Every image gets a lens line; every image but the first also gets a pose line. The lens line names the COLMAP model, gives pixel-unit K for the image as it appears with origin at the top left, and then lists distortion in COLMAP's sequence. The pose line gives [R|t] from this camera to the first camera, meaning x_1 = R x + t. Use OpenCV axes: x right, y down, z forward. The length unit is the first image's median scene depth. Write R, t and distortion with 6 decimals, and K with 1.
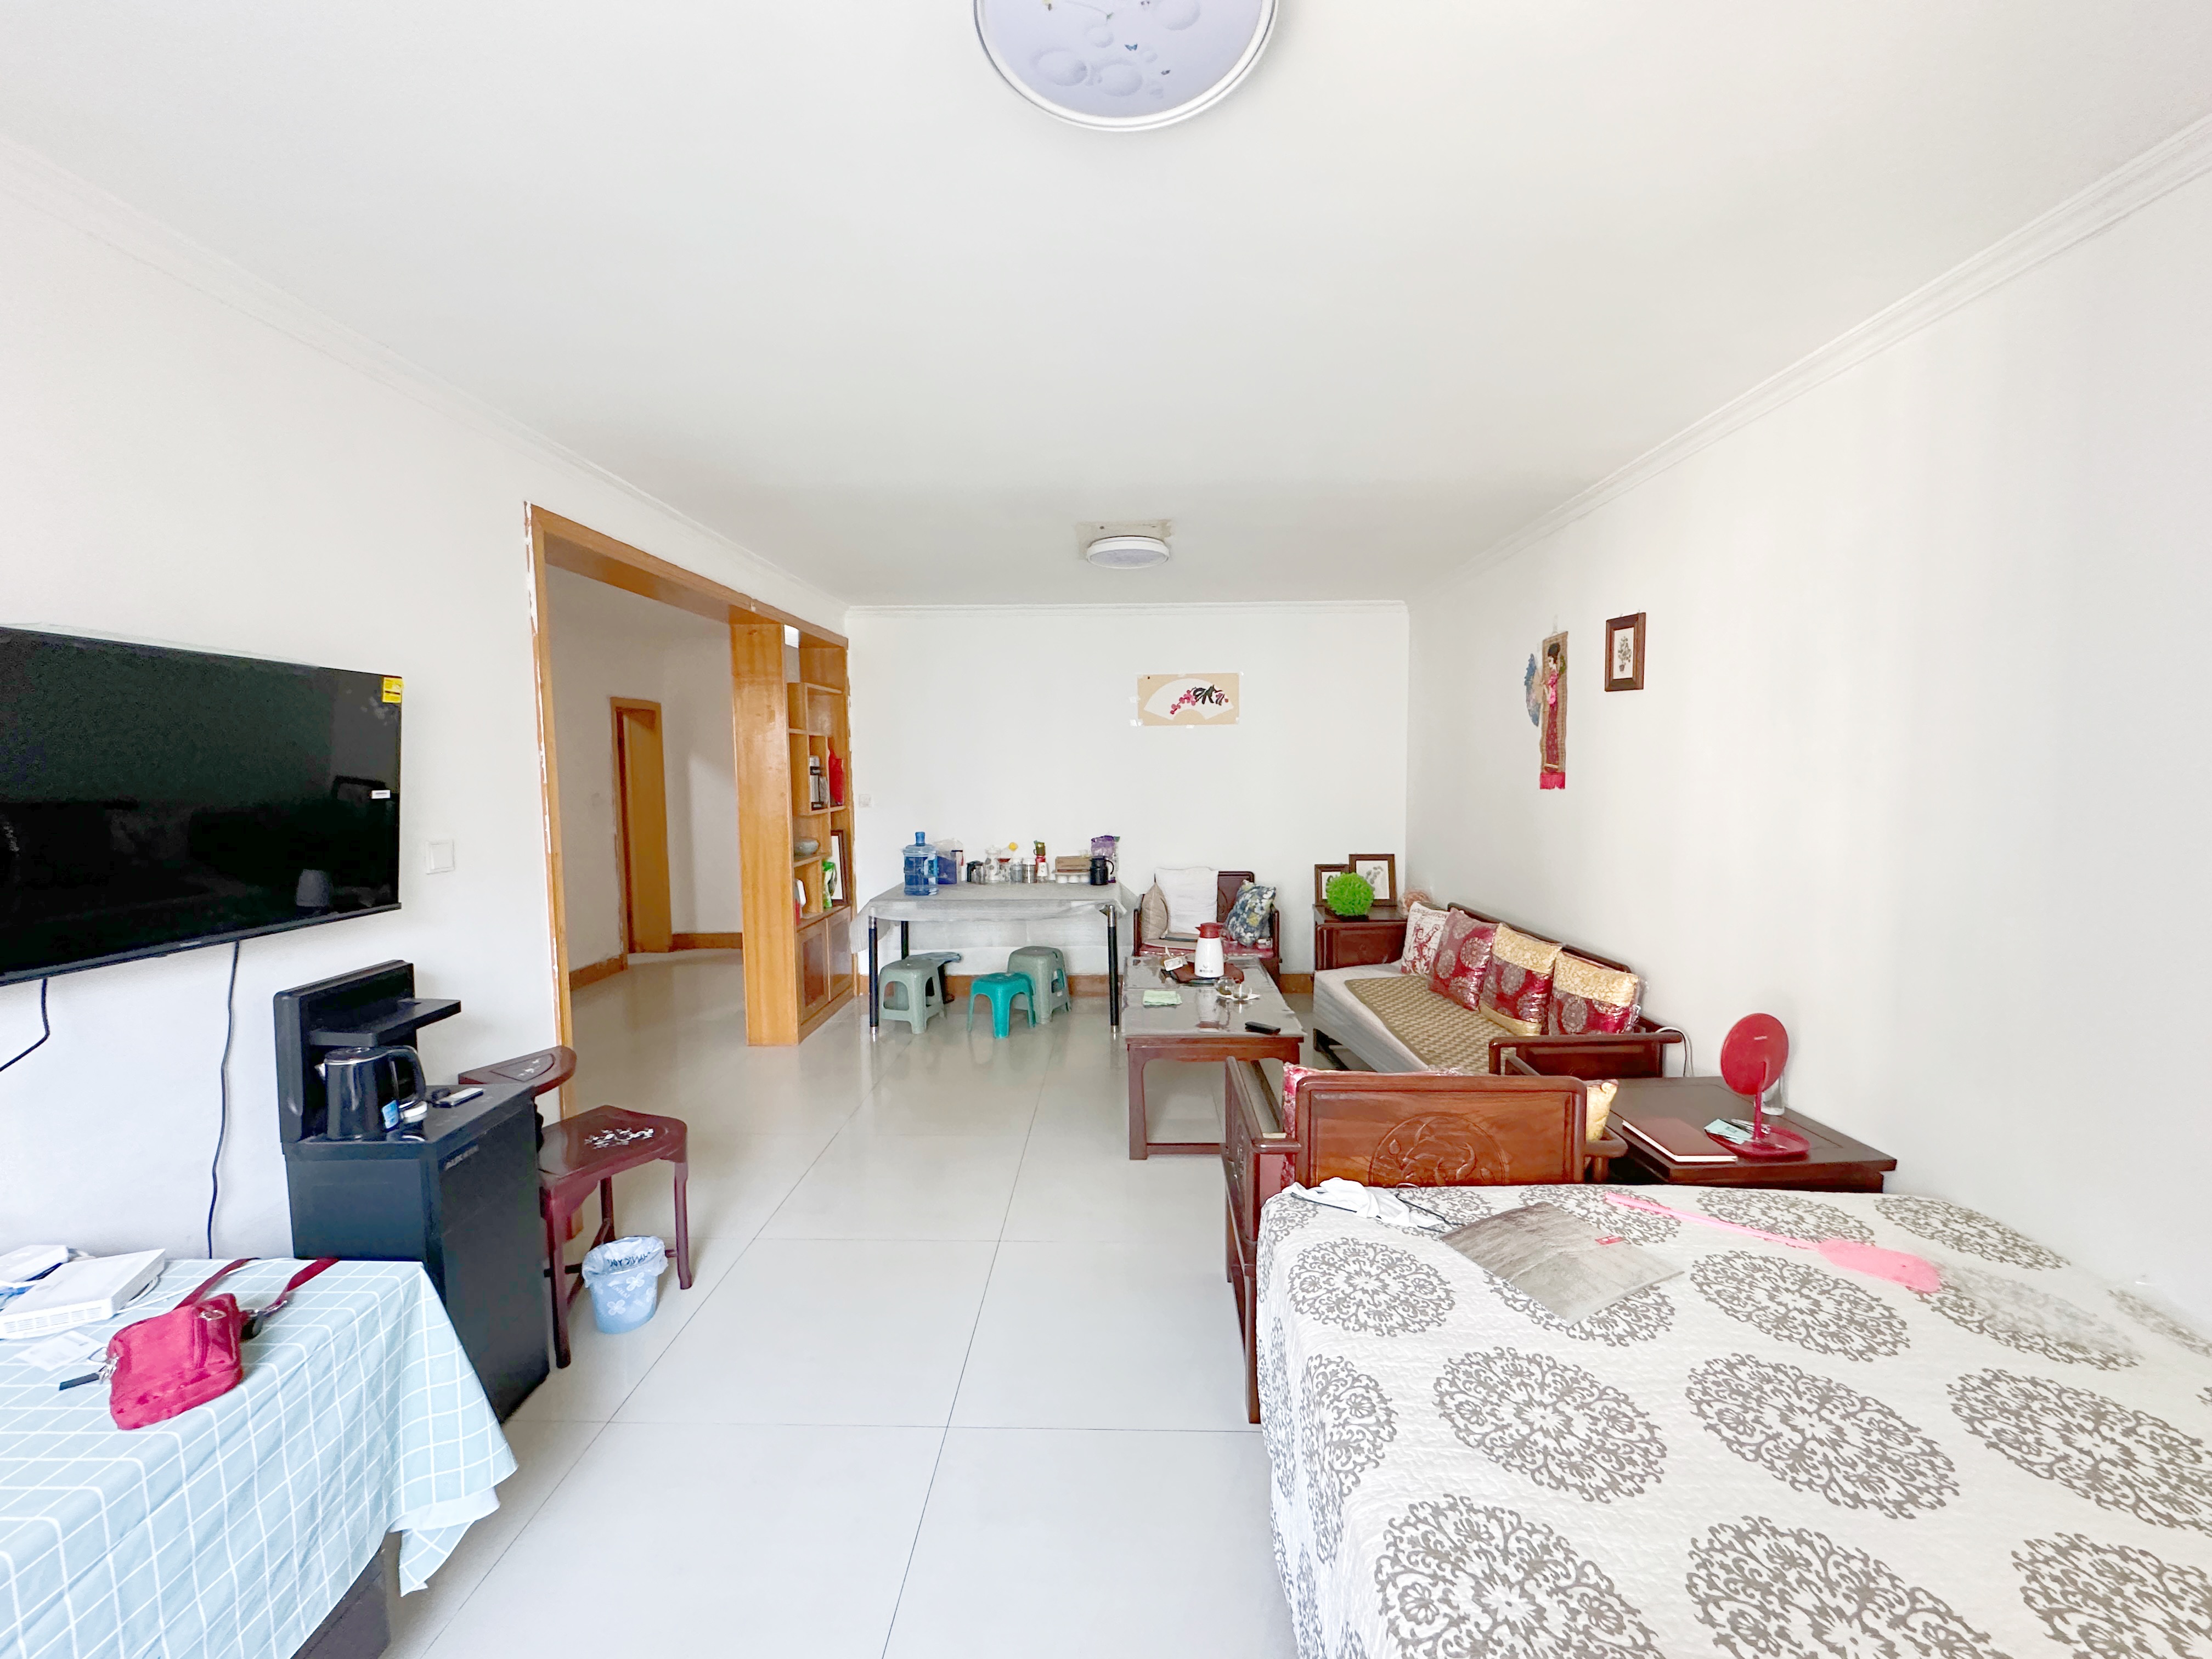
lens RADIAL K [[888.8, 0, 1108.6], [0, 888.8, 827.0], [0, 0, 1]] dist [0.002410, 0.000083]
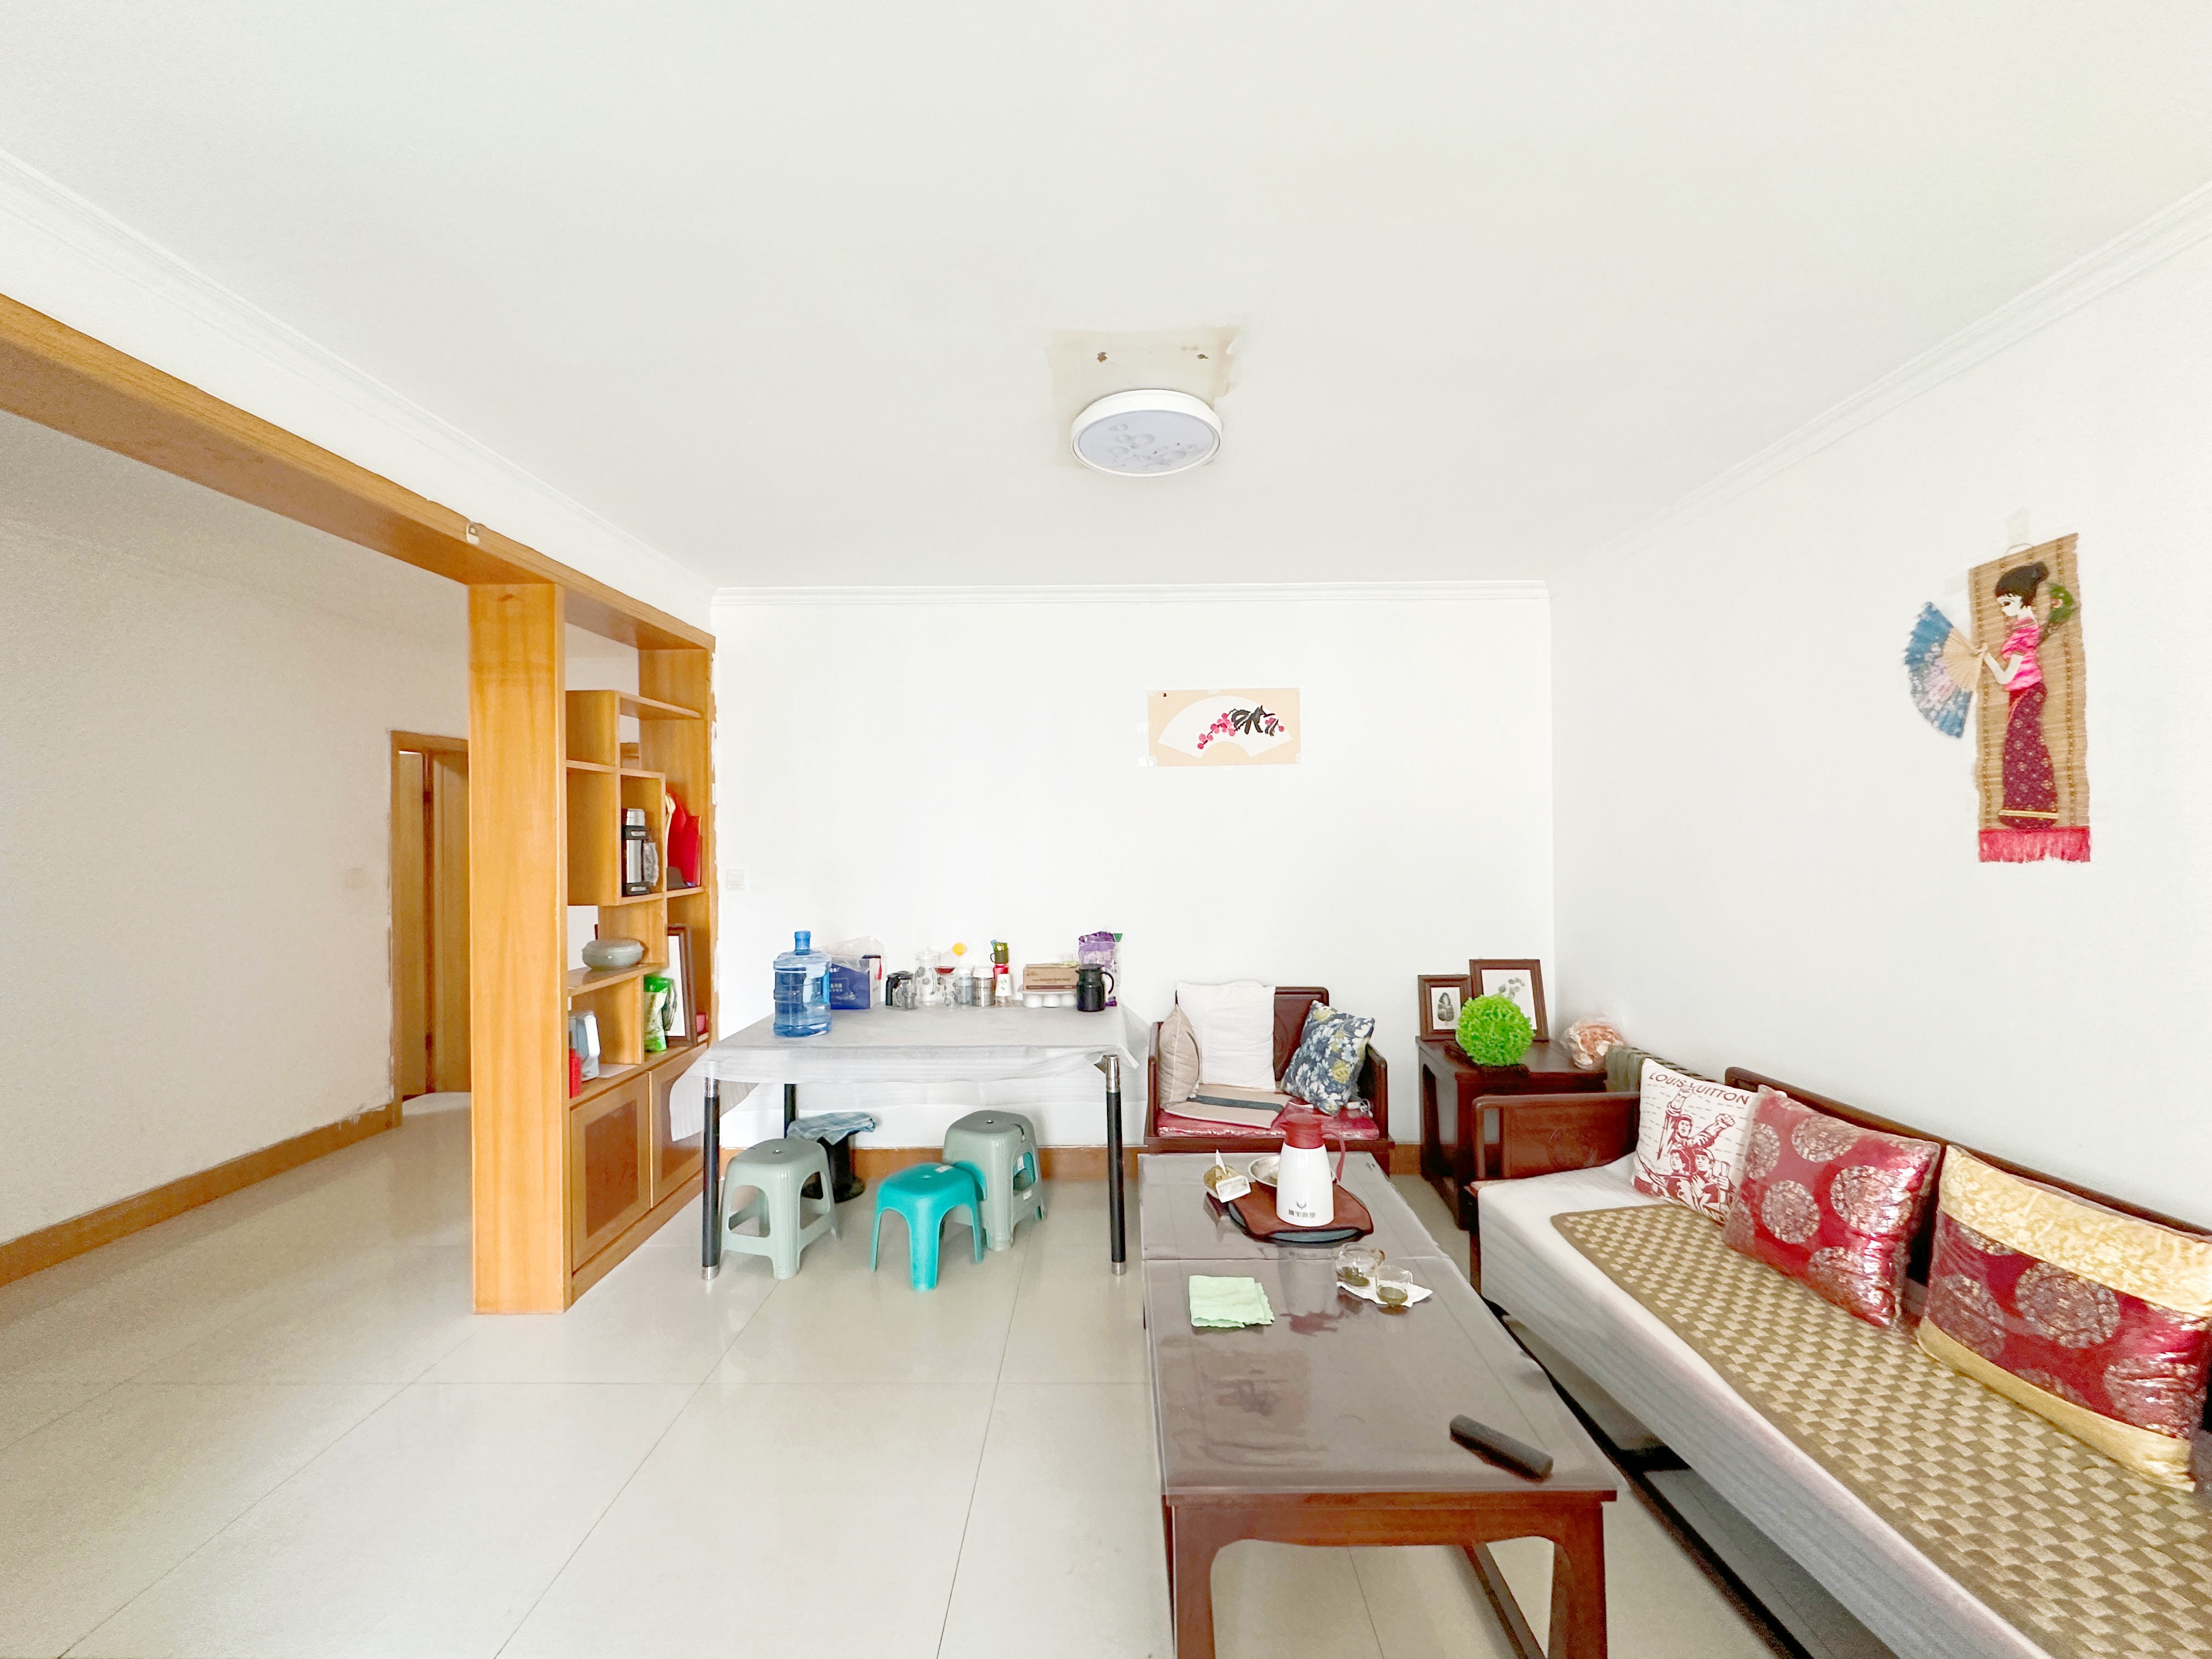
lens RADIAL K [[888.8, 0, 1104.1], [0, 888.8, 830.1], [0, 0, 1]] dist [0.002410, 0.000083]
pose [[0.999939, -0.000653, 0.011029, -0.008409], [0.001496, 0.997056, -0.076660, -0.016149], [-0.010947, 0.076672, 0.996996, 0.358033]]
